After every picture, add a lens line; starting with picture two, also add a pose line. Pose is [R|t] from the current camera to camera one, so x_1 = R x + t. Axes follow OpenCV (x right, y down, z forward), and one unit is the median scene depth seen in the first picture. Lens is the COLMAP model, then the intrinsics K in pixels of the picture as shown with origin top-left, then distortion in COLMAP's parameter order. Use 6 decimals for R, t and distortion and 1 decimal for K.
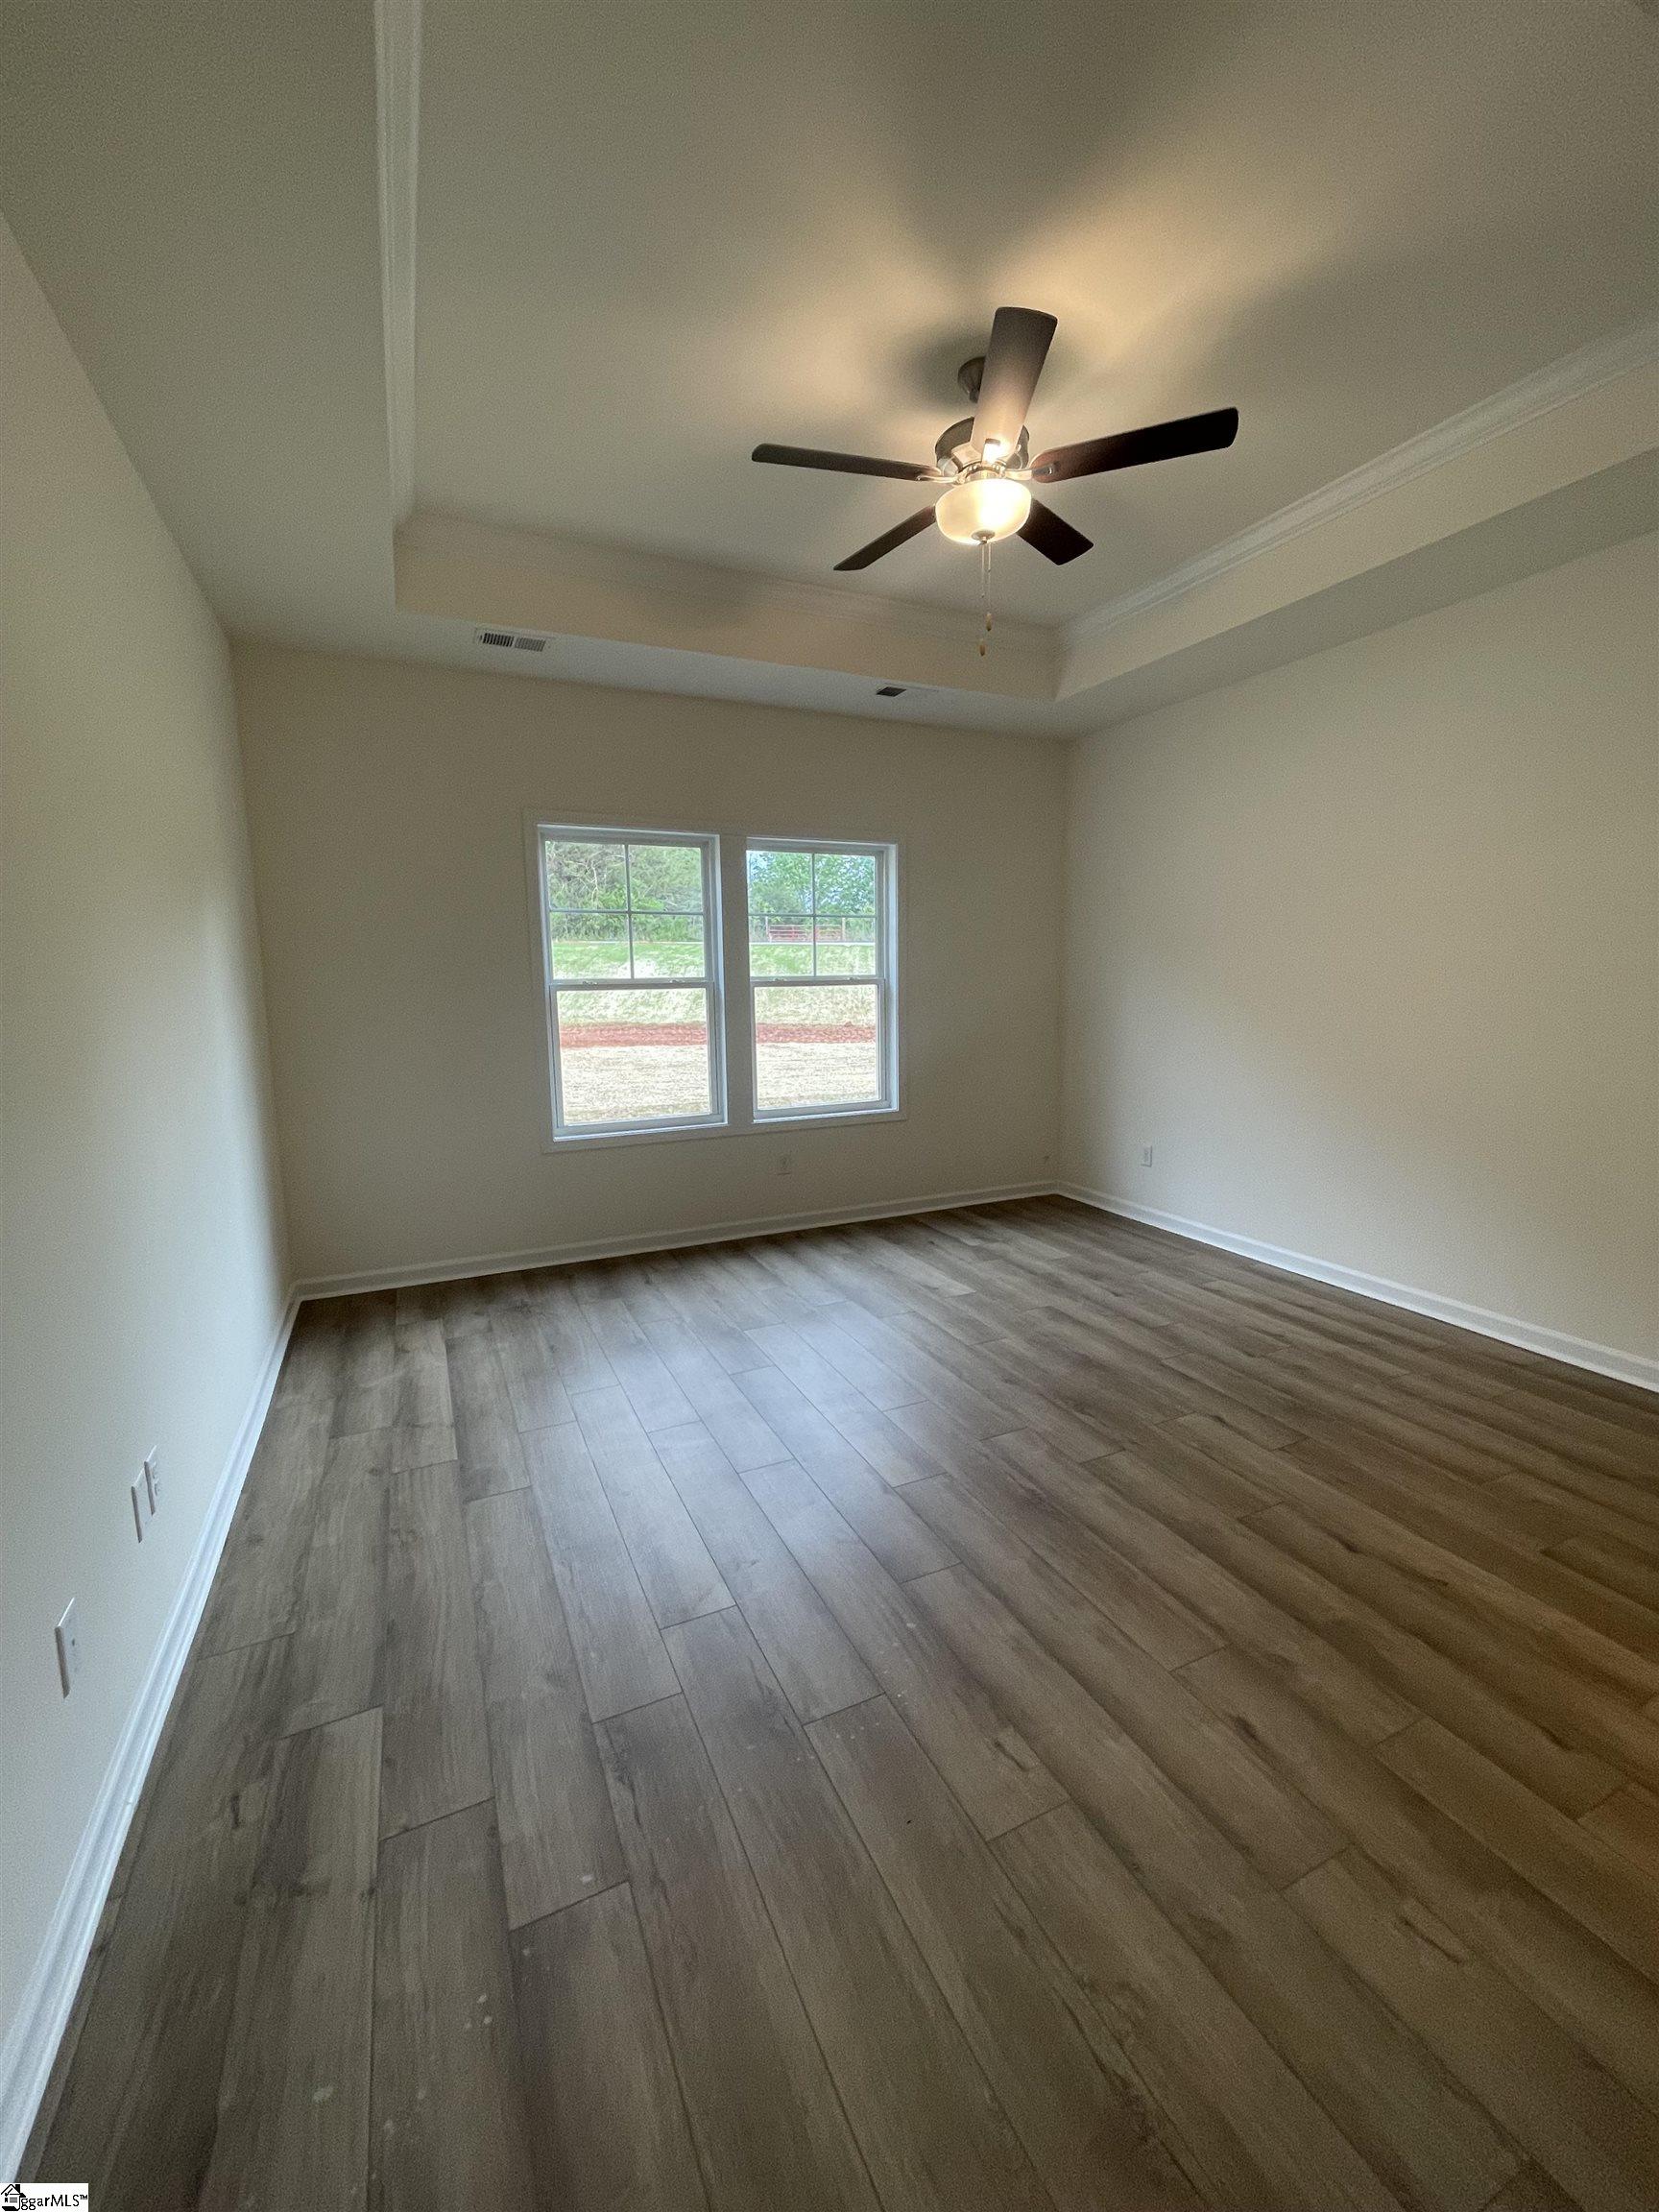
lens RADIAL K [[892.7, 0, 818.4], [0, 892.7, 1106.5], [0, 0, 1]] dist [-0.005625, 0.001120]
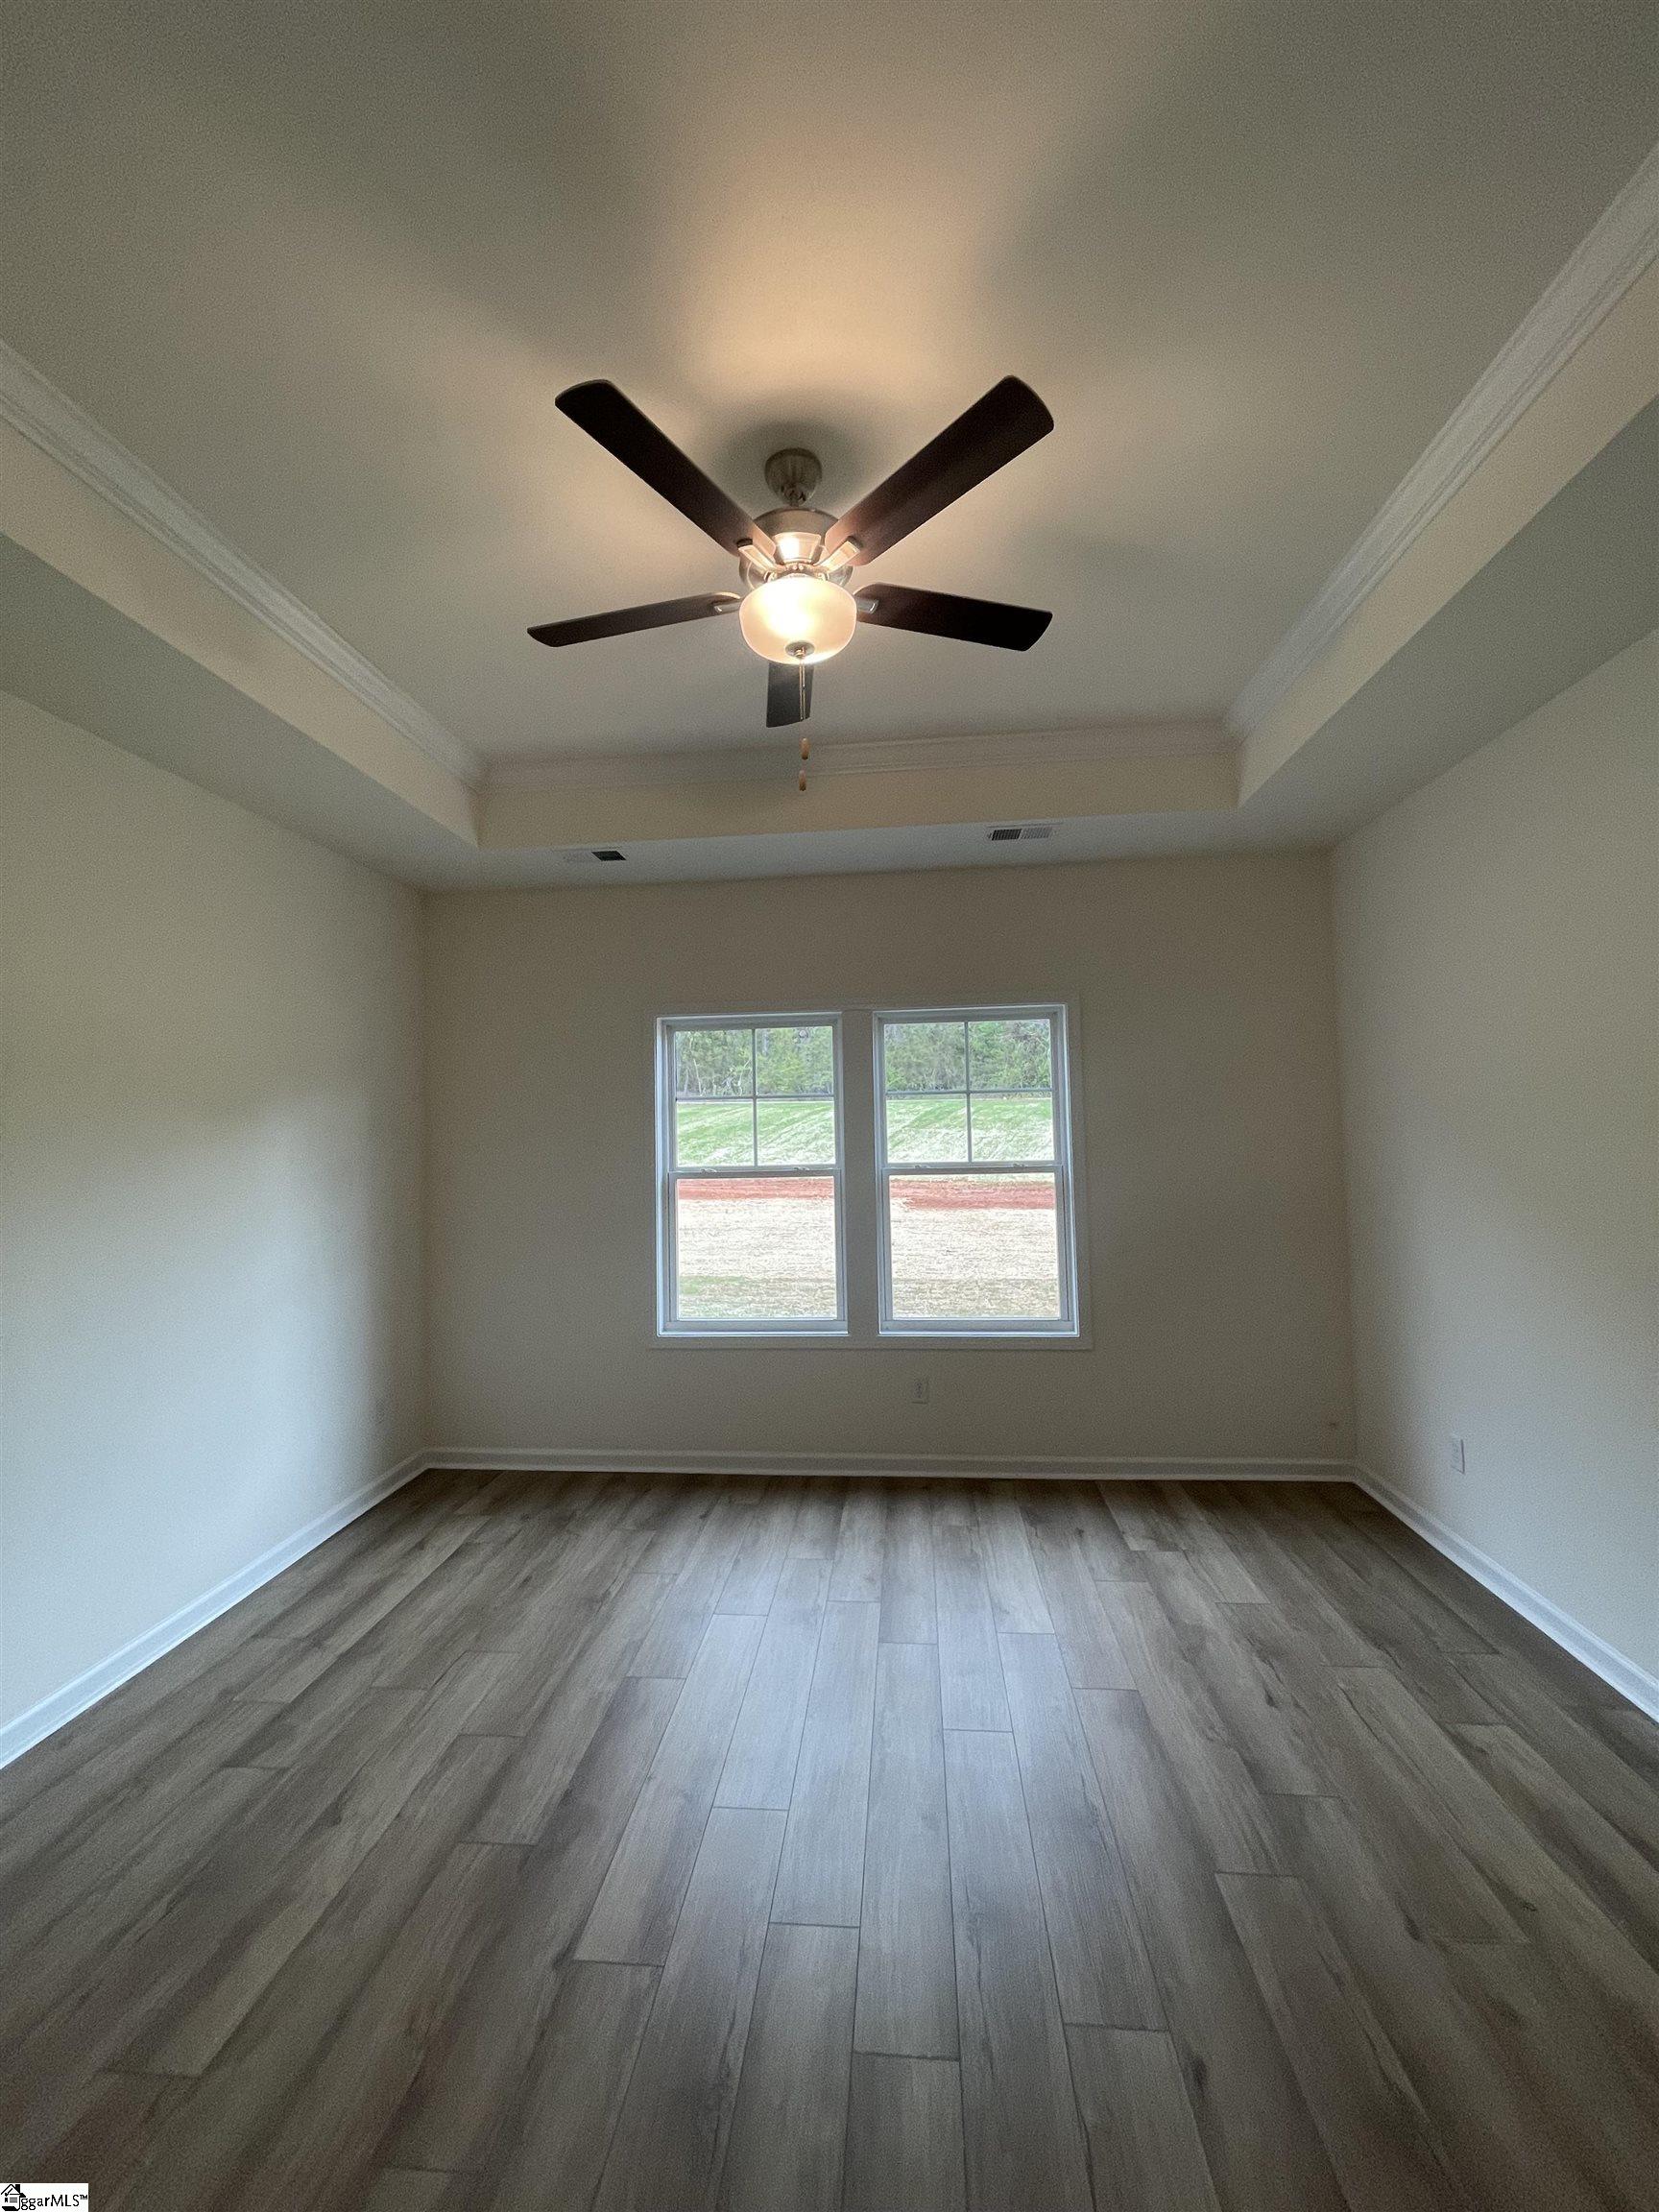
lens RADIAL K [[892.7, 0, 832.8], [0, 892.7, 1099.2], [0, 0, 1]] dist [-0.005625, 0.001120]
pose [[0.866232, -0.025850, -0.498973, 0.349533], [-0.065286, 0.984243, -0.164328, -0.066494], [0.495359, 0.174922, 0.850895, 0.237326]]
